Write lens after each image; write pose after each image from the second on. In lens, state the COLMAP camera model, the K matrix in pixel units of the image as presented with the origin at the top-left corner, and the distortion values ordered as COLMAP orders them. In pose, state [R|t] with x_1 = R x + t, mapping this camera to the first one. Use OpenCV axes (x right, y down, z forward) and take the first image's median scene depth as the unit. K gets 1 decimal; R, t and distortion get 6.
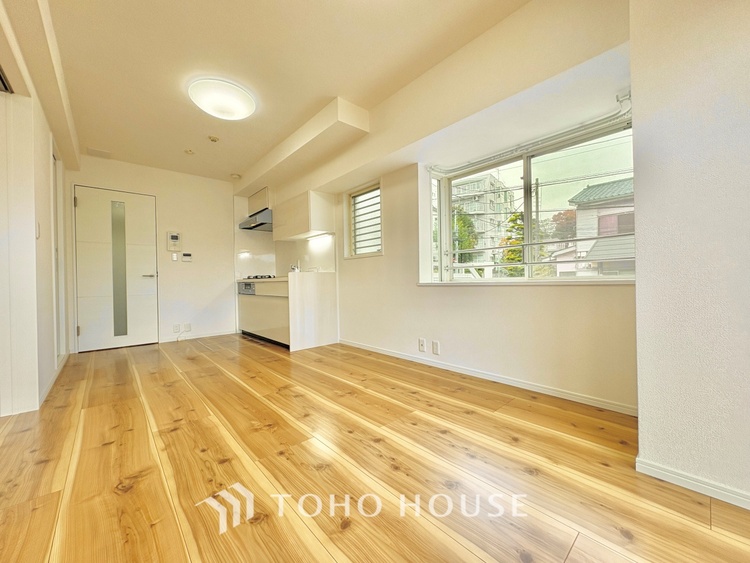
lens RADIAL K [[298.2, 0, 375.2], [0, 298.2, 281.7], [0, 0, 1]] dist [-0.000342, 0.000126]
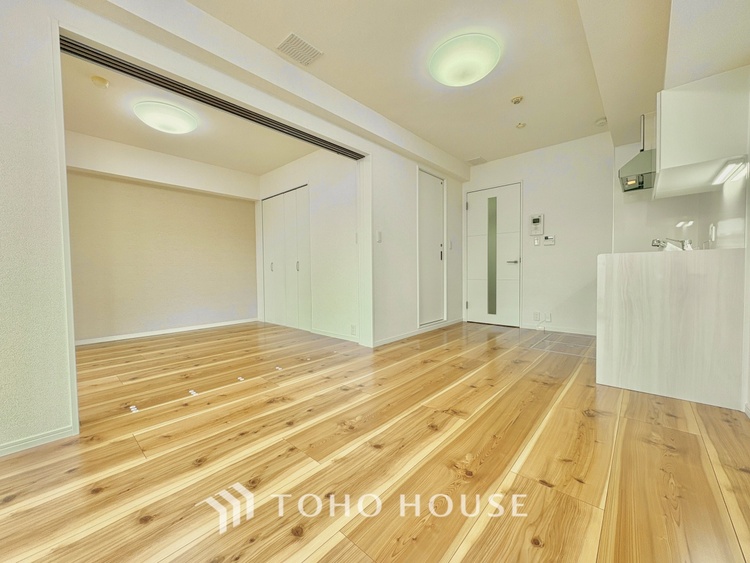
lens RADIAL K [[298.2, 0, 375.2], [0, 298.2, 281.5], [0, 0, 1]] dist [-0.000342, 0.000126]
pose [[0.106735, 0.051547, -0.992950, 0.292995], [0.006409, 0.998599, 0.052529, -0.011701], [0.994267, -0.011971, 0.106255, 0.519689]]
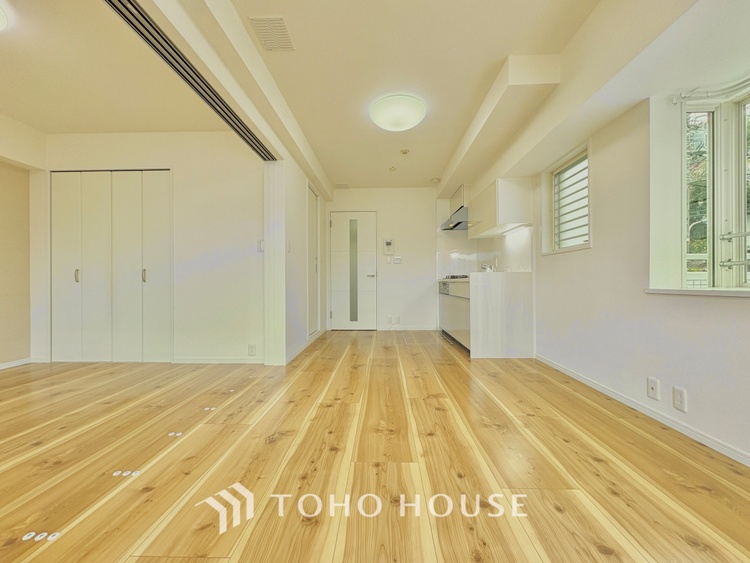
lens RADIAL K [[298.2, 0, 375.5], [0, 298.2, 281.6], [0, 0, 1]] dist [-0.000342, 0.000126]
pose [[0.725440, 0.014462, -0.688133, 0.146687], [-0.010784, 0.999895, 0.009646, -0.009610], [0.688201, 0.000423, 0.725520, 0.133635]]
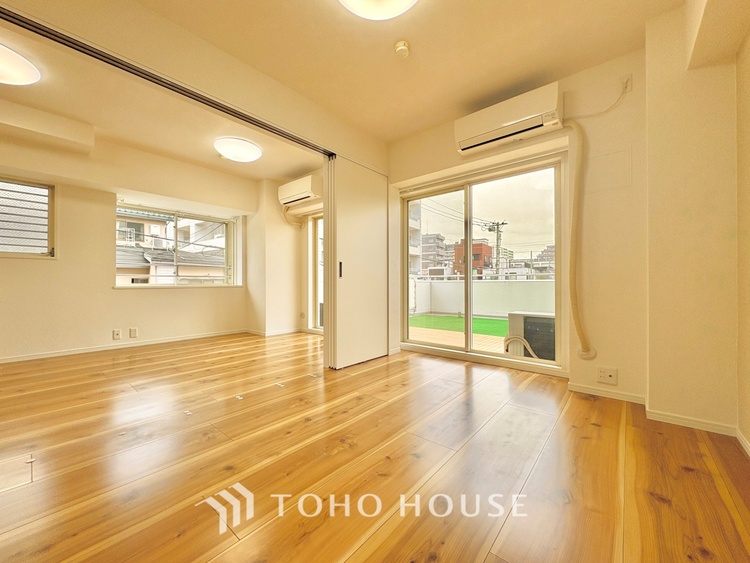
lens RADIAL K [[298.2, 0, 373.2], [0, 298.2, 278.0], [0, 0, 1]] dist [-0.000342, 0.000126]
pose [[-0.130083, 0.035888, 0.990853, -1.156211], [0.007489, 0.999352, -0.035213, 0.020076], [-0.991475, 0.002840, -0.130267, 0.058421]]
